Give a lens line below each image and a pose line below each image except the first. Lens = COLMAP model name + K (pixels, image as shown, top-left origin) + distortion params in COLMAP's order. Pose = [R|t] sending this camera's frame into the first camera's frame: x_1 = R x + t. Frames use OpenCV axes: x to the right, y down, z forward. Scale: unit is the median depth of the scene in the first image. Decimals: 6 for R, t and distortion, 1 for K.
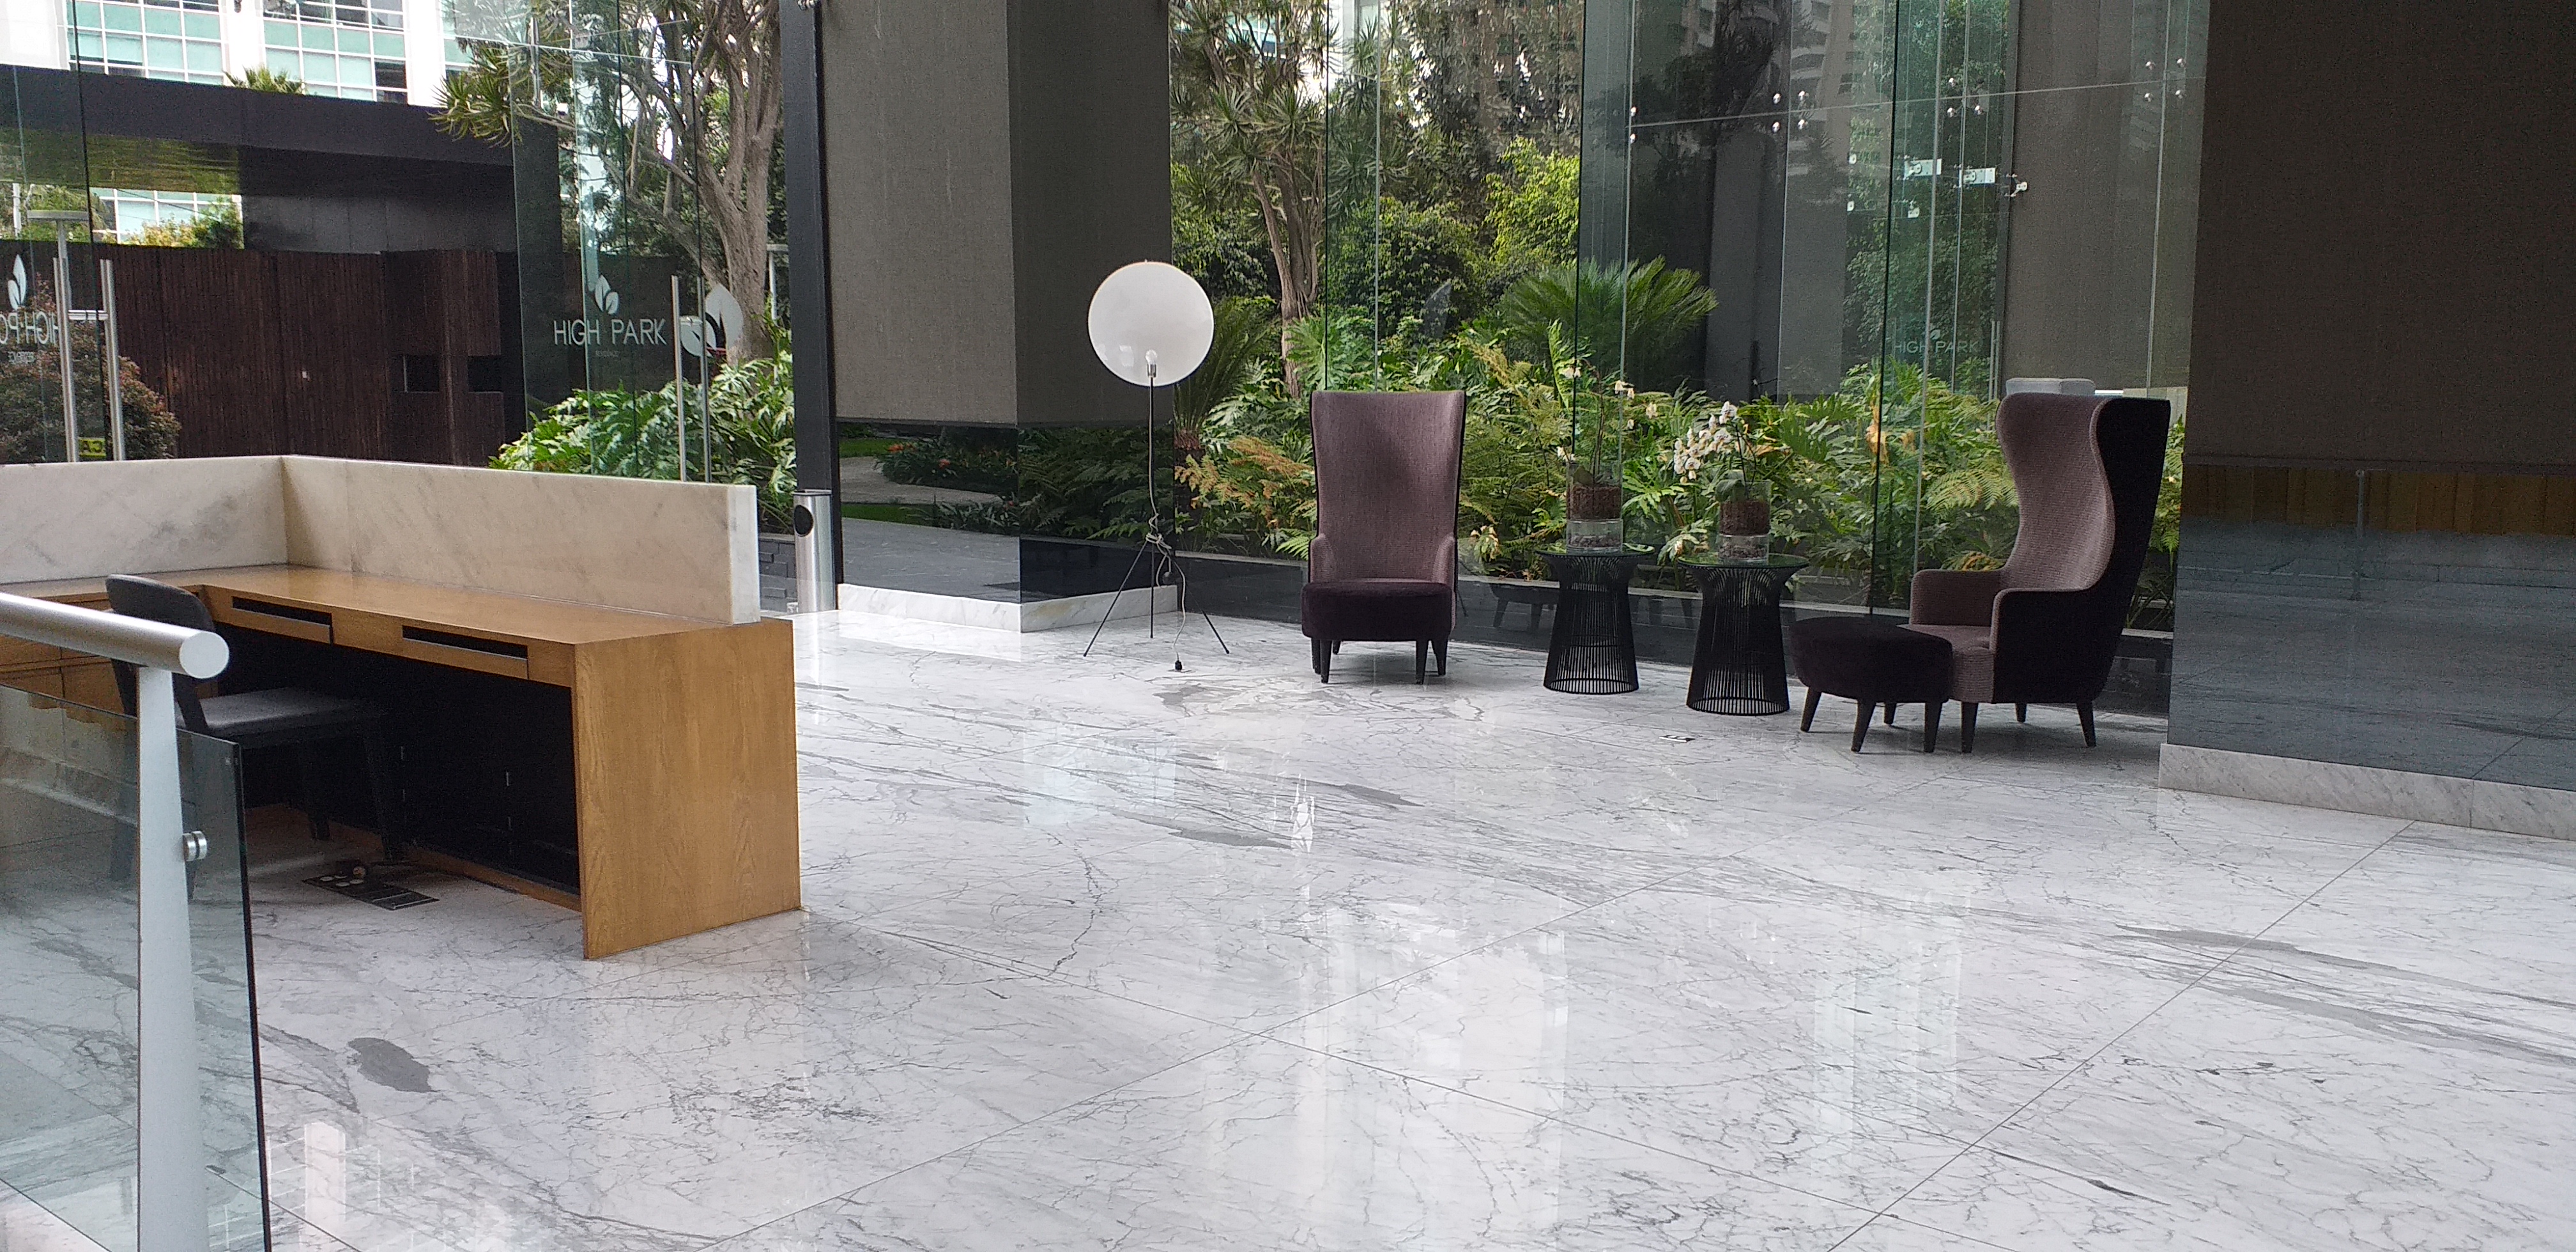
lens RADIAL K [[2057.6, 0, 1296.6], [0, 2057.6, 630.4], [0, 0, 1]] dist [0.045751, -0.055208]
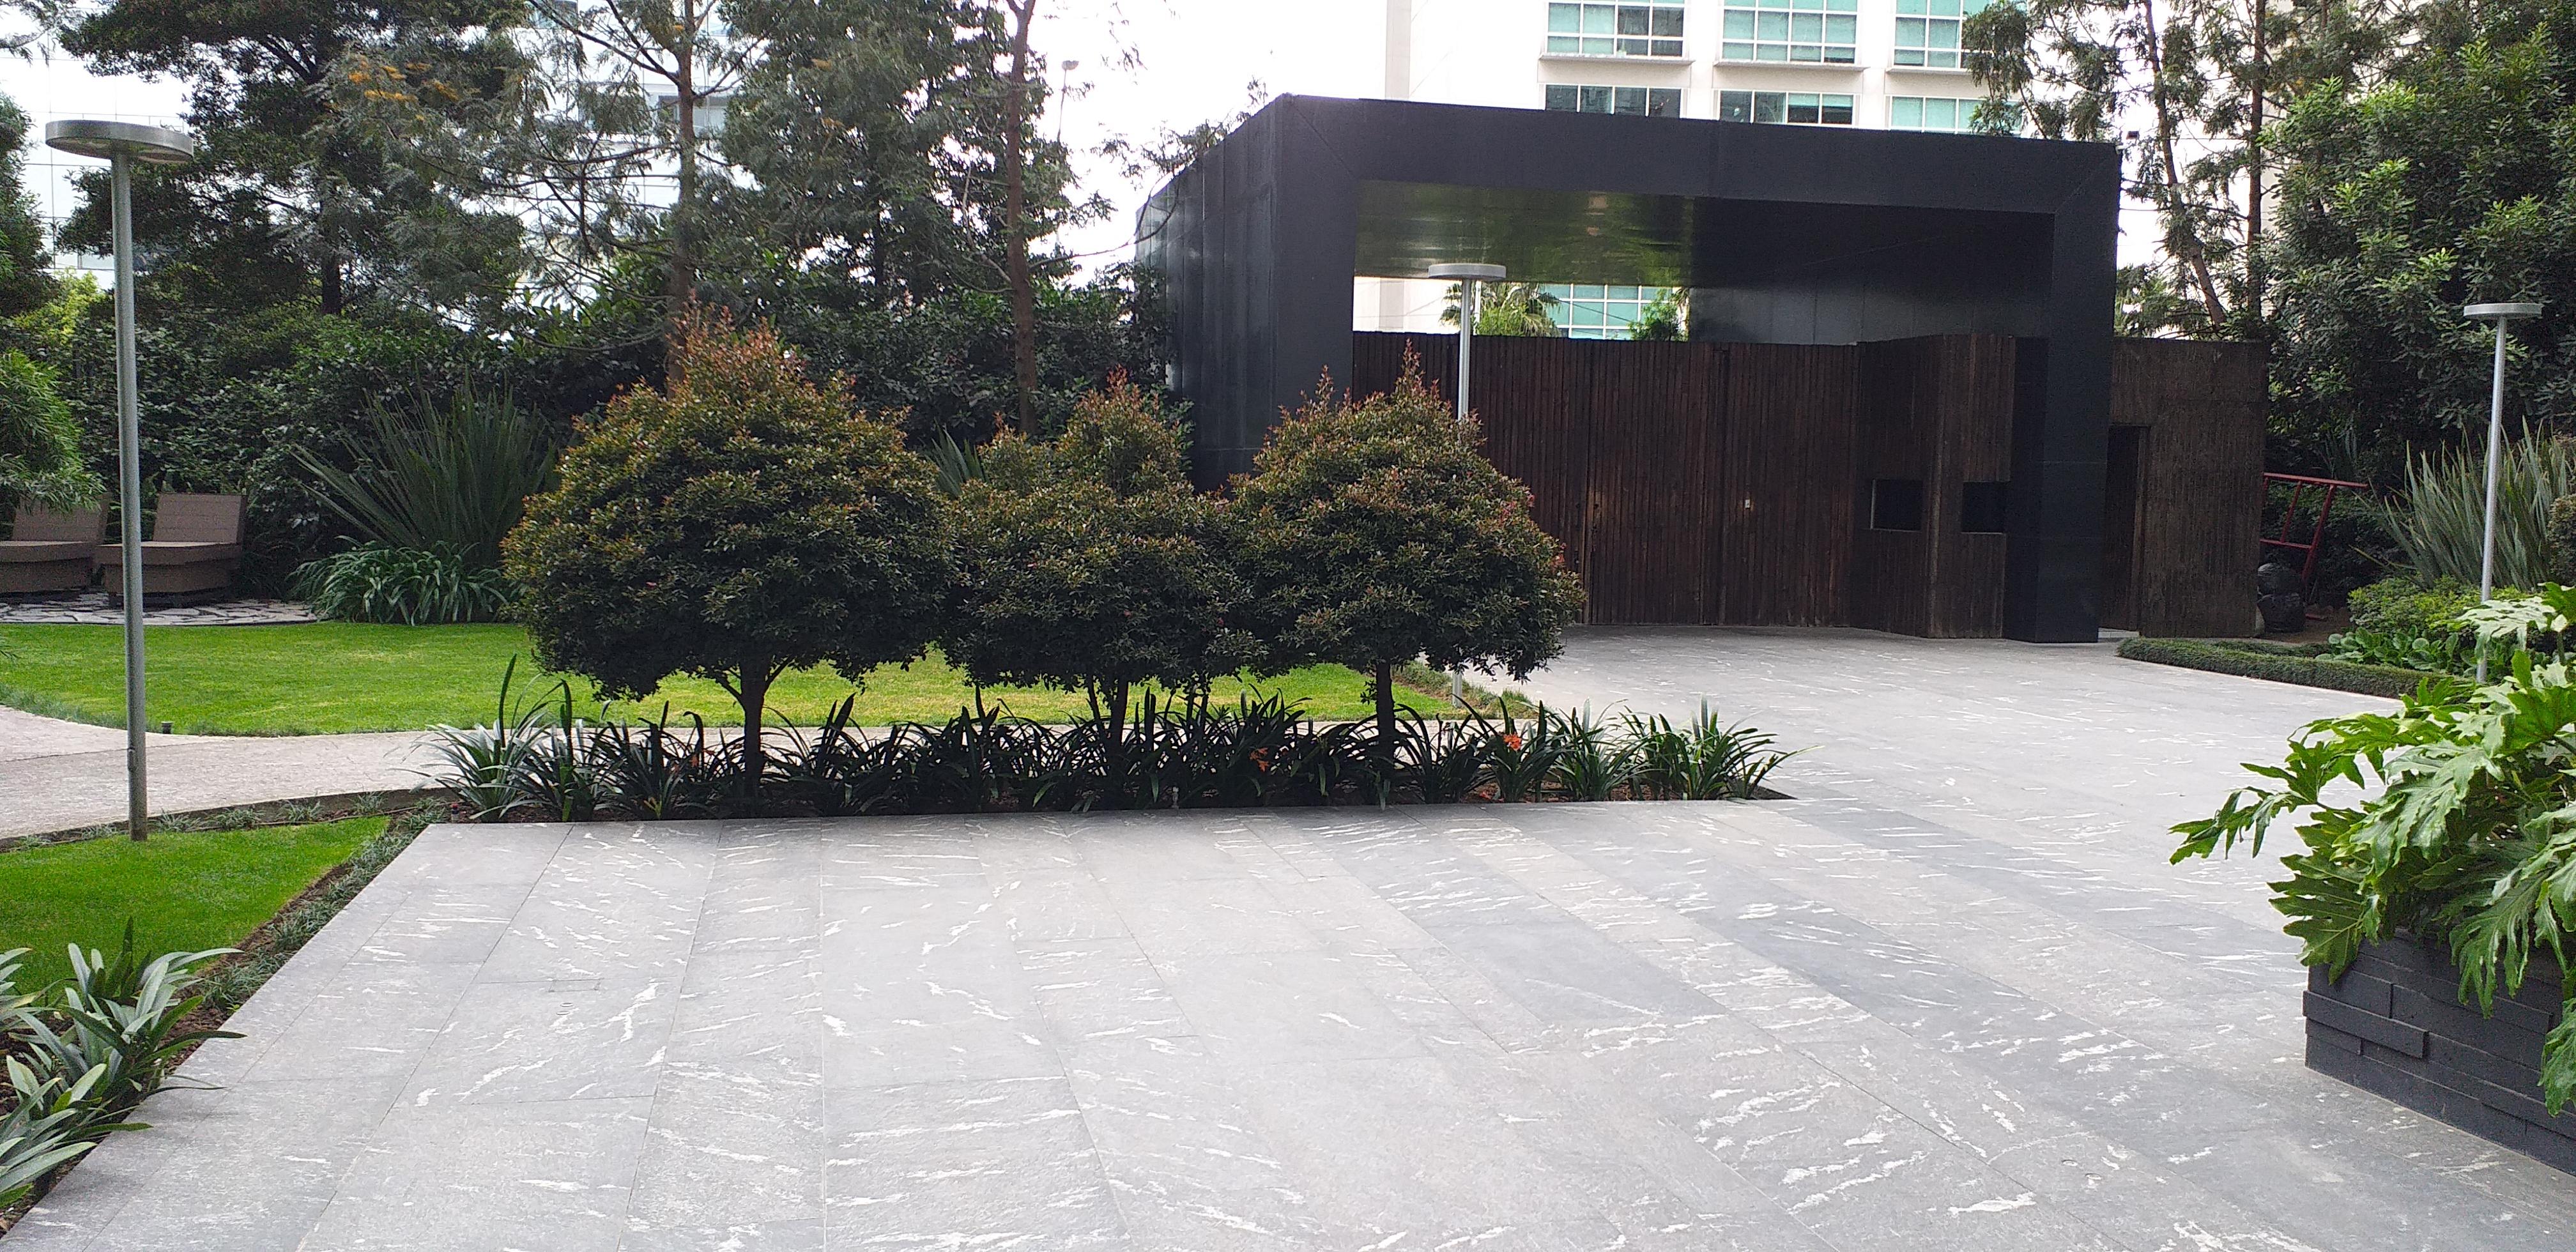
lens RADIAL K [[2056.6, 0, 1309.9], [0, 2056.6, 645.2], [0, 0, 1]] dist [0.149507, -0.396001]
pose [[0.805010, 0.069881, -0.589131, -0.119613], [-0.100831, 0.994707, -0.019789, -0.030663], [0.584630, 0.075333, 0.807795, 0.225775]]
